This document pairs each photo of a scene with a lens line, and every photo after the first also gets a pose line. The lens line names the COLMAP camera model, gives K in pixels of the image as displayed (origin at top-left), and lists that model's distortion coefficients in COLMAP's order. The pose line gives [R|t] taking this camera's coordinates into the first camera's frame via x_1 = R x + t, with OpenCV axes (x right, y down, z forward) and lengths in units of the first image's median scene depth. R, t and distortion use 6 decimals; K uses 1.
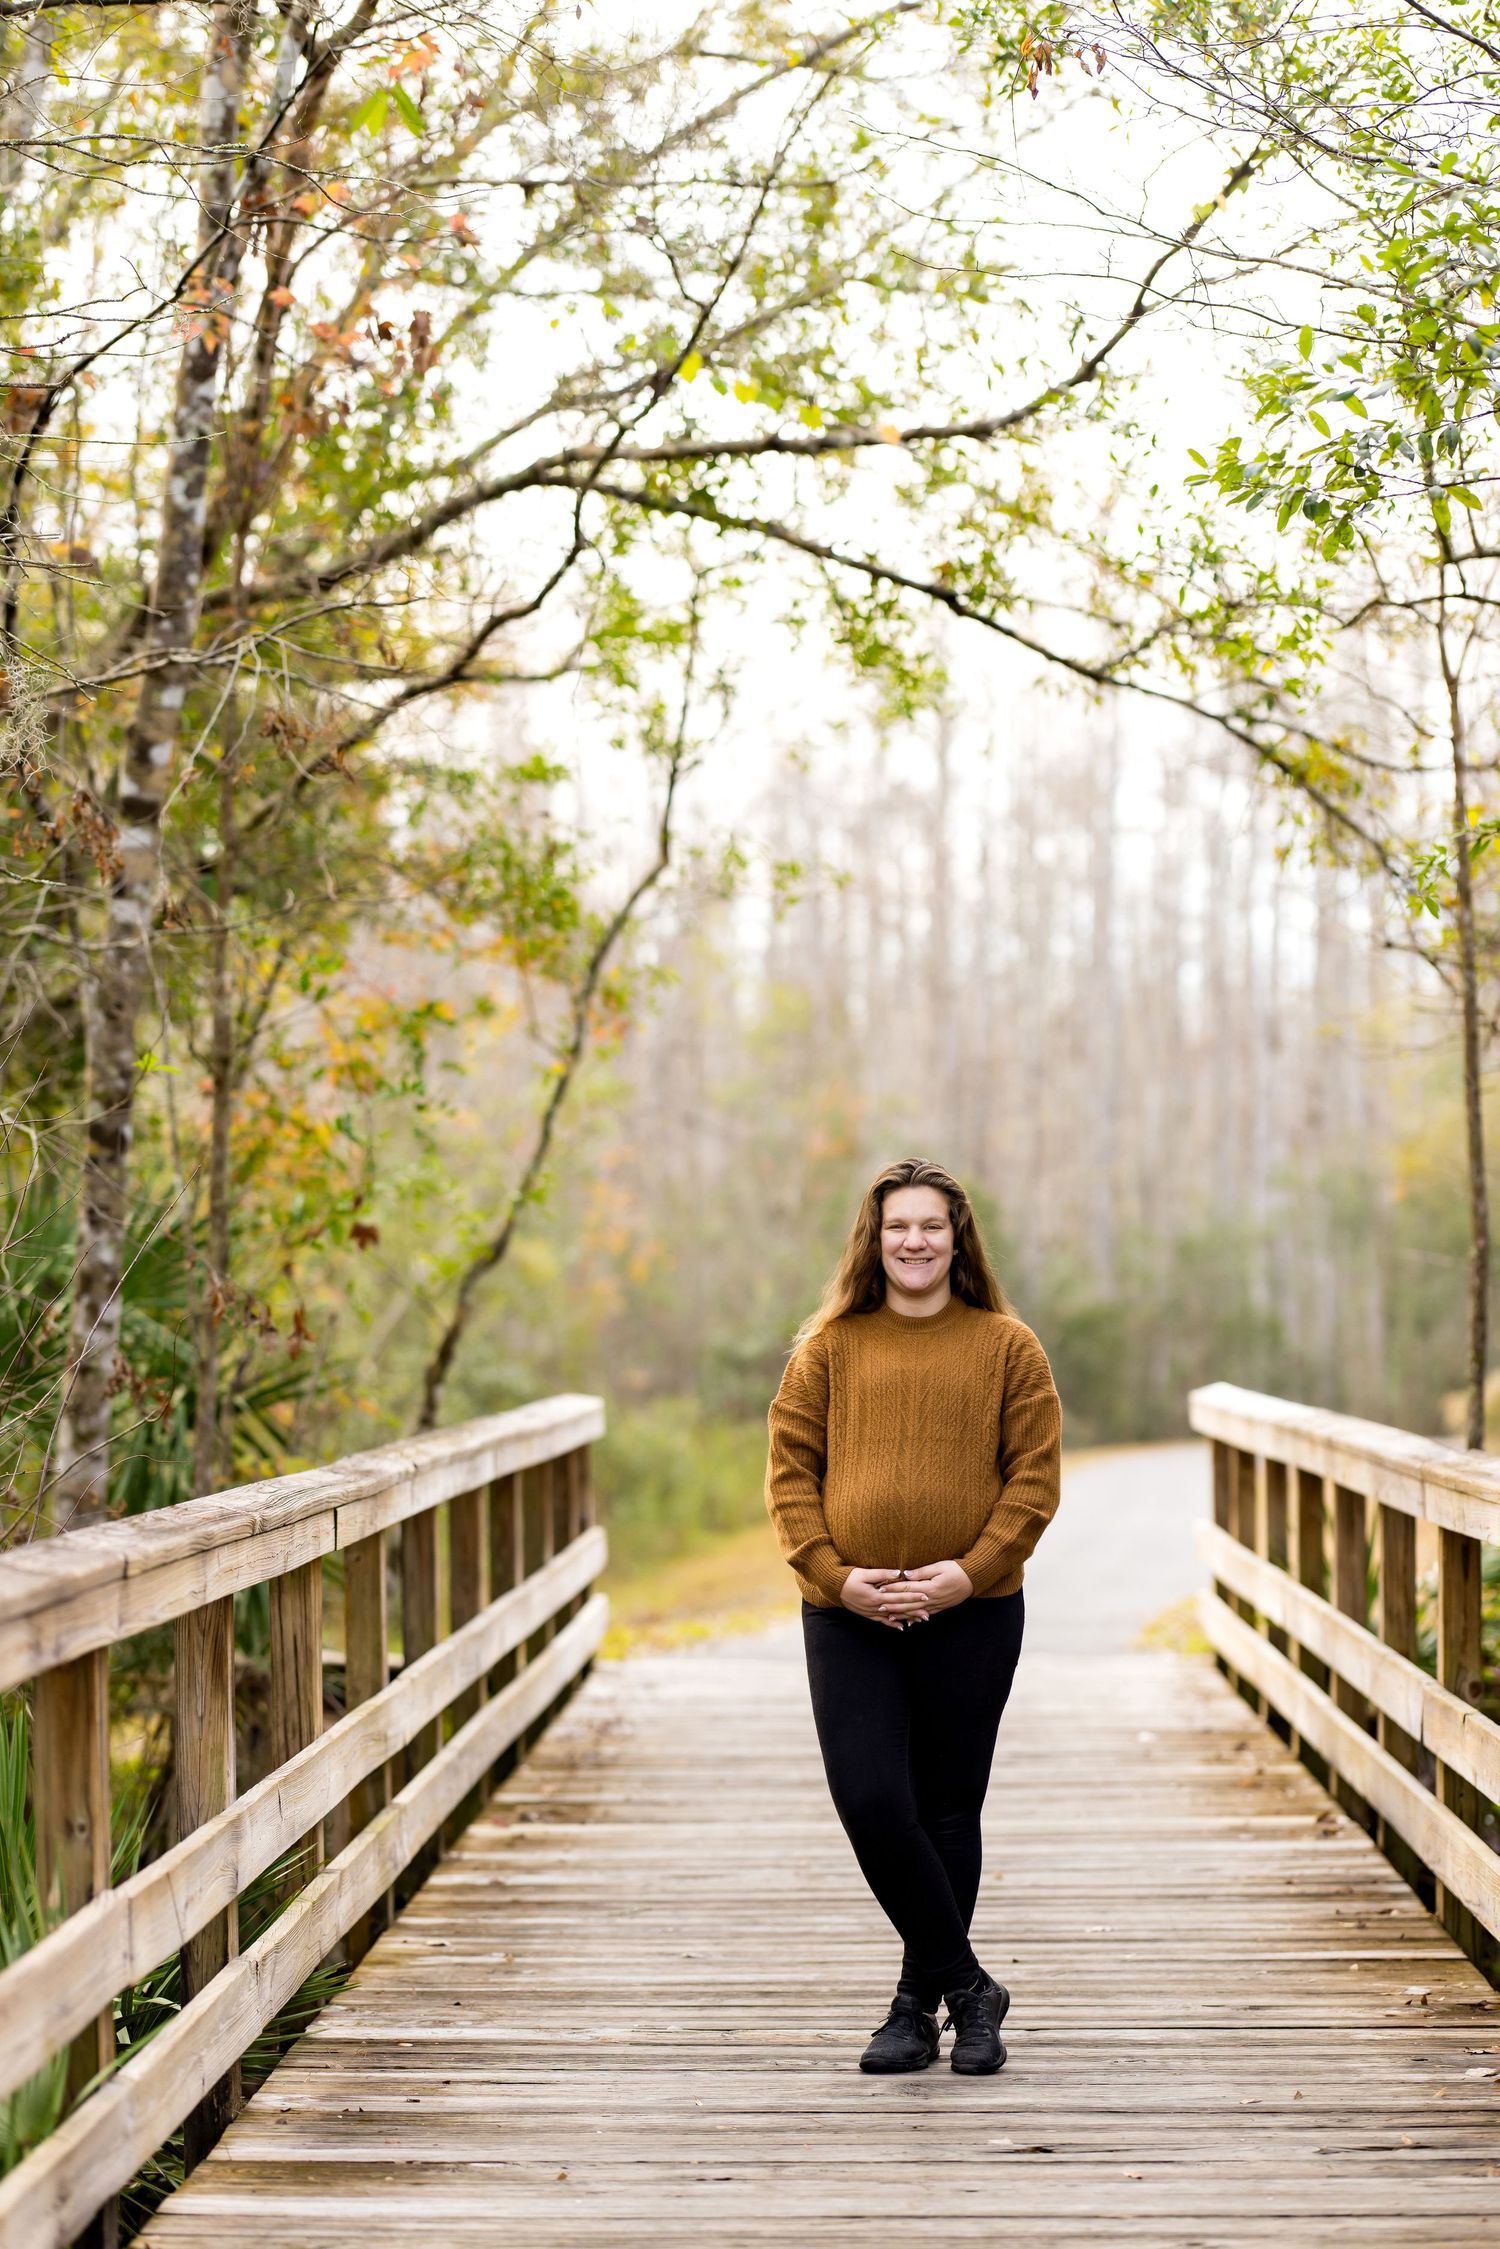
lens RADIAL K [[5433.2, 0, 756.6], [0, 5433.2, 1198.5], [0, 0, 1]] dist [-0.081767, 0.927156]
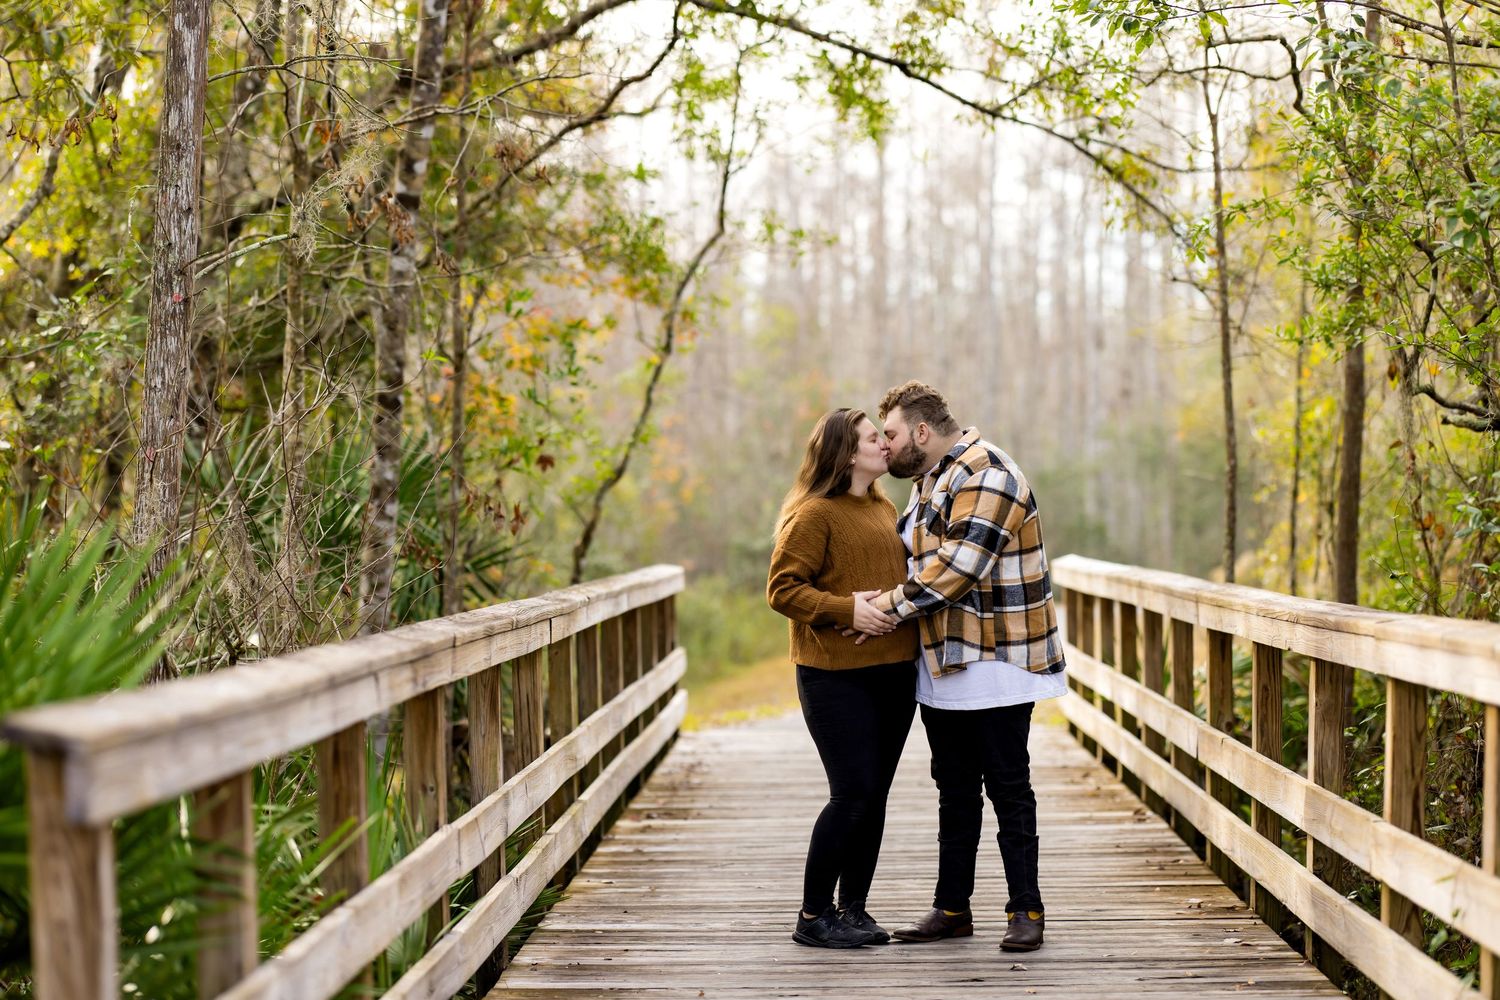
lens RADIAL K [[3699.9, 0, 750.0], [0, 3699.9, 500.0], [0, 0, 1]] dist [-0.033877, -0.399026]
pose [[0.999977, -0.006569, 0.001496, -0.012724], [0.006550, 0.999903, 0.012320, 0.004883], [-0.001577, -0.012310, 0.999923, -0.107367]]
